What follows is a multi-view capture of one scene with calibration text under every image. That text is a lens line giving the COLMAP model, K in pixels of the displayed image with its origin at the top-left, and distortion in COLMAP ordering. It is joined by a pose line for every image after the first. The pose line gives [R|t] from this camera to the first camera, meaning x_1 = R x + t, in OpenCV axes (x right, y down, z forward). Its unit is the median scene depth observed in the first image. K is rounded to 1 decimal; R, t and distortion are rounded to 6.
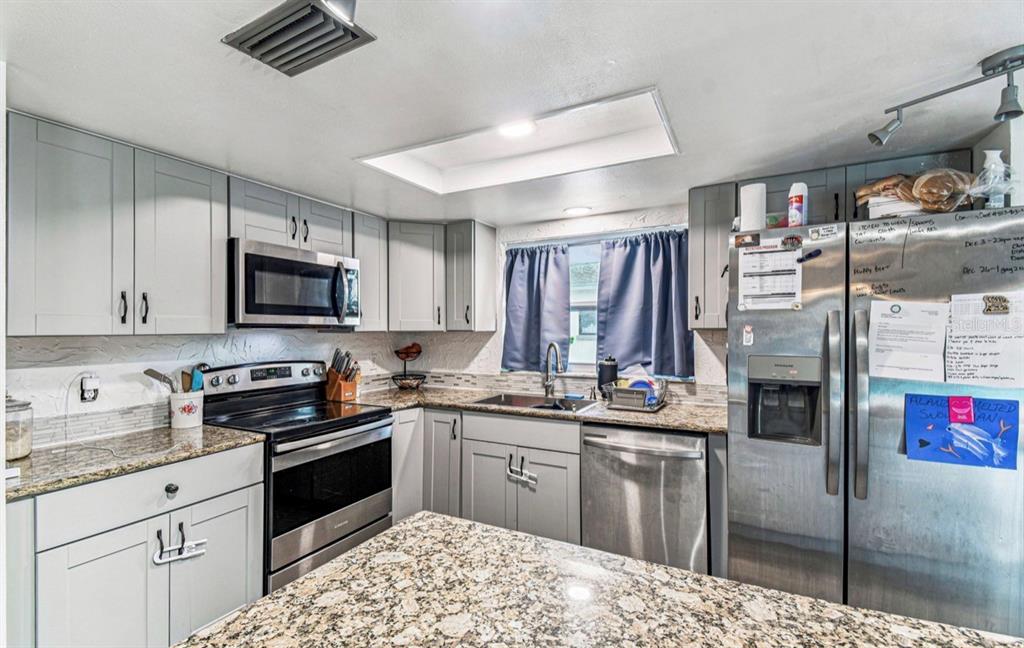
lens RADIAL K [[446.6, 0, 504.4], [0, 446.6, 331.0], [0, 0, 1]] dist [0.018867, -0.021723]
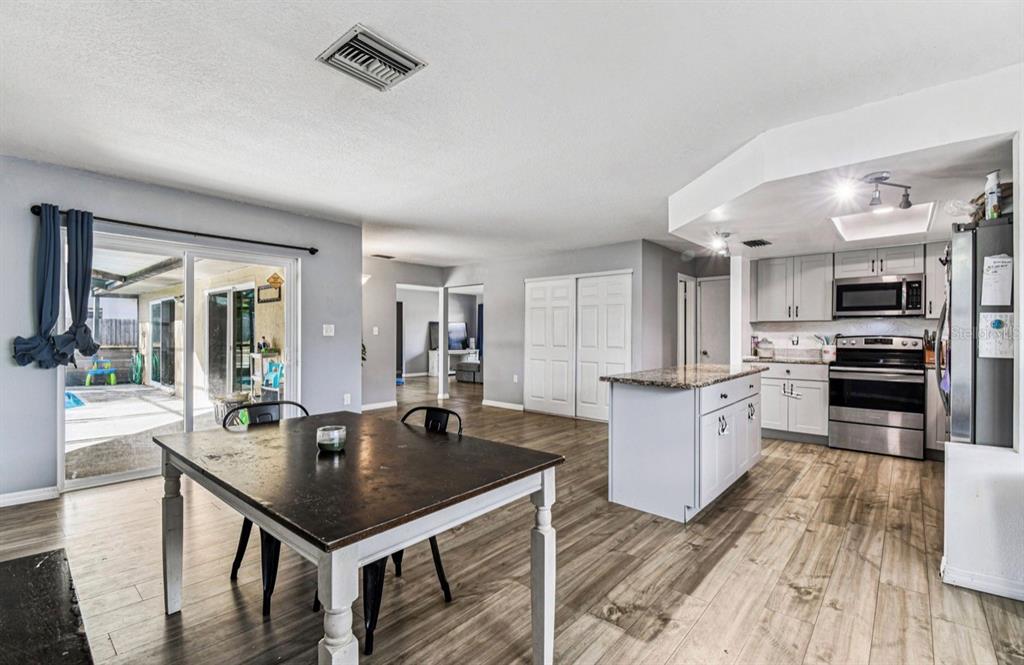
lens RADIAL K [[439.6, 0, 509.7], [0, 439.6, 330.2], [0, 0, 1]] dist [0.001967, -0.029163]
pose [[-0.228910, -0.001143, -0.973447, 1.640468], [-0.002543, 0.999997, -0.000577, 0.052144], [0.973444, 0.002343, -0.228912, -0.101133]]
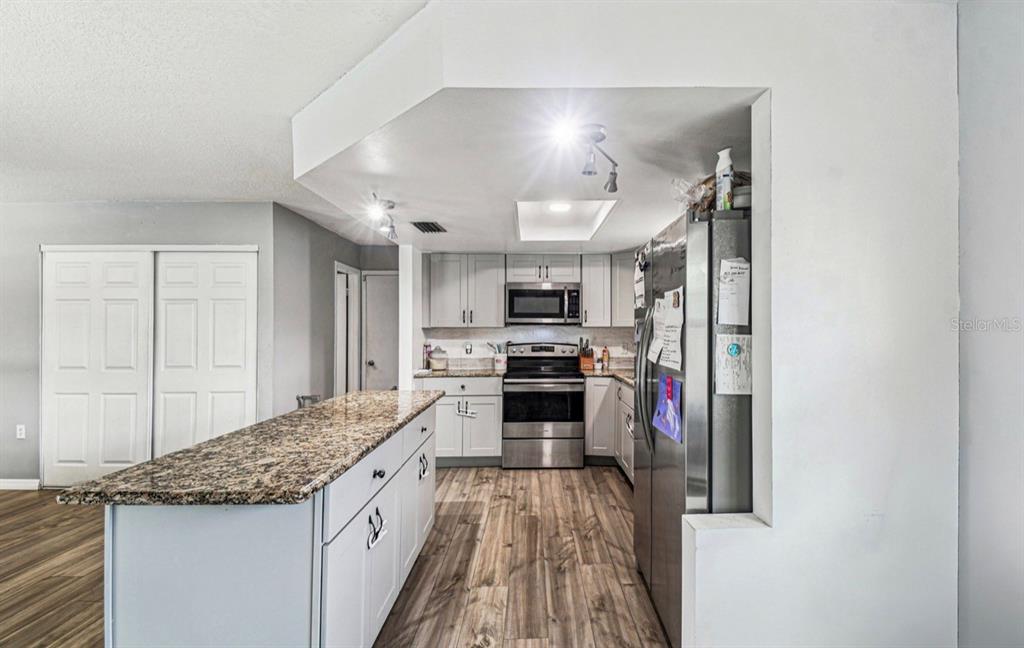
lens RADIAL K [[442.1, 0, 543.5], [0, 442.1, 323.7], [0, 0, 1]] dist [0.000843, -0.009936]
pose [[0.508312, -0.008726, -0.861129, 1.083967], [-0.003073, 0.999924, -0.011947, 0.010953], [0.861167, 0.008719, 0.508247, 0.062624]]
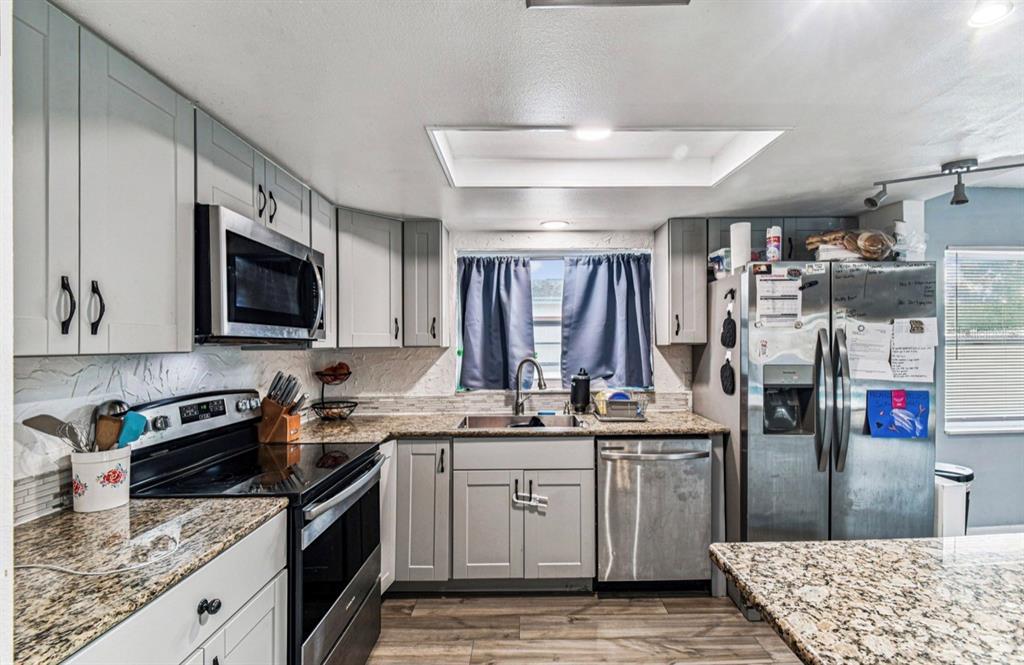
lens RADIAL K [[455.6, 0, 519.9], [0, 455.6, 348.9], [0, 0, 1]] dist [0.024491, -0.031037]
pose [[0.878552, -0.006429, 0.477603, -0.433588], [0.005232, 0.999979, 0.003837, 0.001587], [-0.477618, -0.000872, 0.878567, 0.169238]]
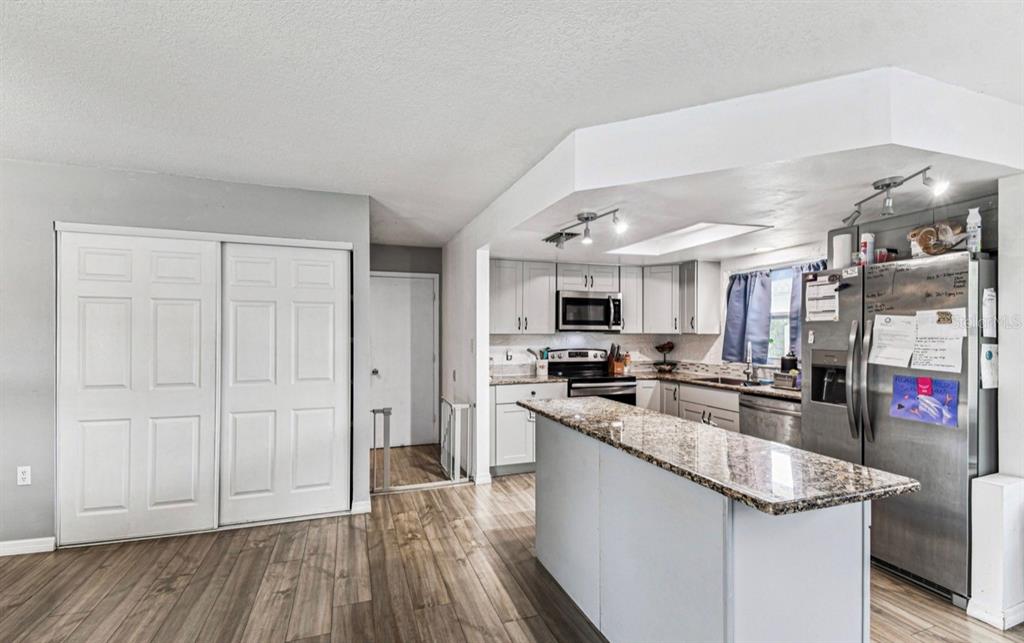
lens RADIAL K [[448.2, 0, 508.6], [0, 448.2, 329.2], [0, 0, 1]] dist [-0.000596, -0.000483]
pose [[0.729678, -0.001116, -0.683790, 0.604500], [-0.006090, 0.999948, -0.008130, 0.001614], [0.683764, 0.010097, 0.729634, -0.645935]]
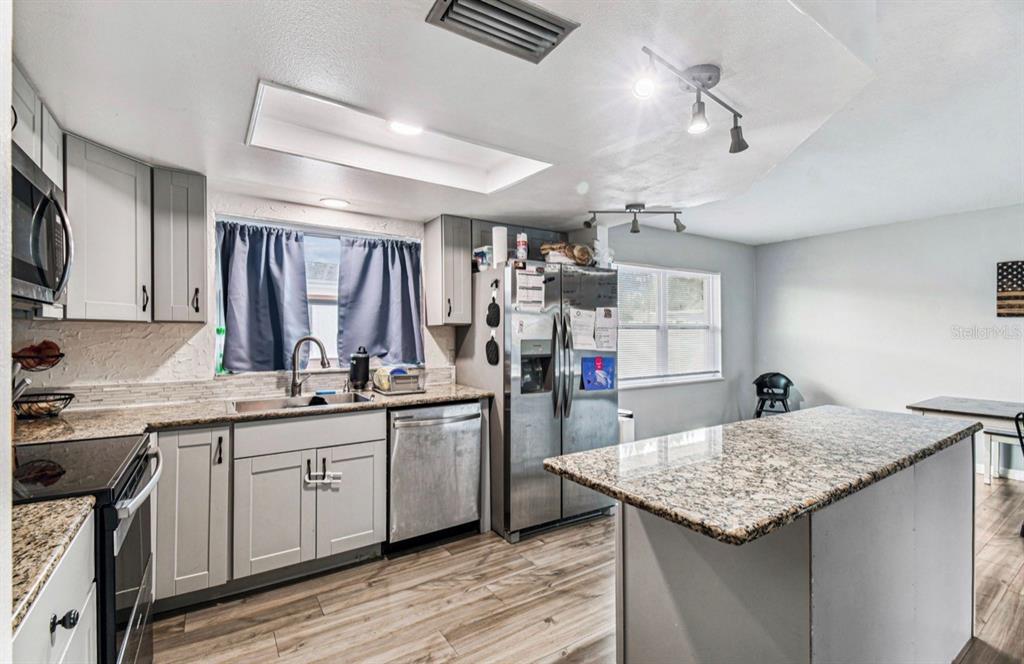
lens RADIAL K [[453.3, 0, 492.8], [0, 453.3, 333.3], [0, 0, 1]] dist [0.000749, -0.009654]
pose [[0.489117, 0.001862, 0.872216, -0.607840], [0.001141, 0.999996, -0.002774, 0.024665], [-0.872218, 0.002352, 0.489113, 0.232060]]
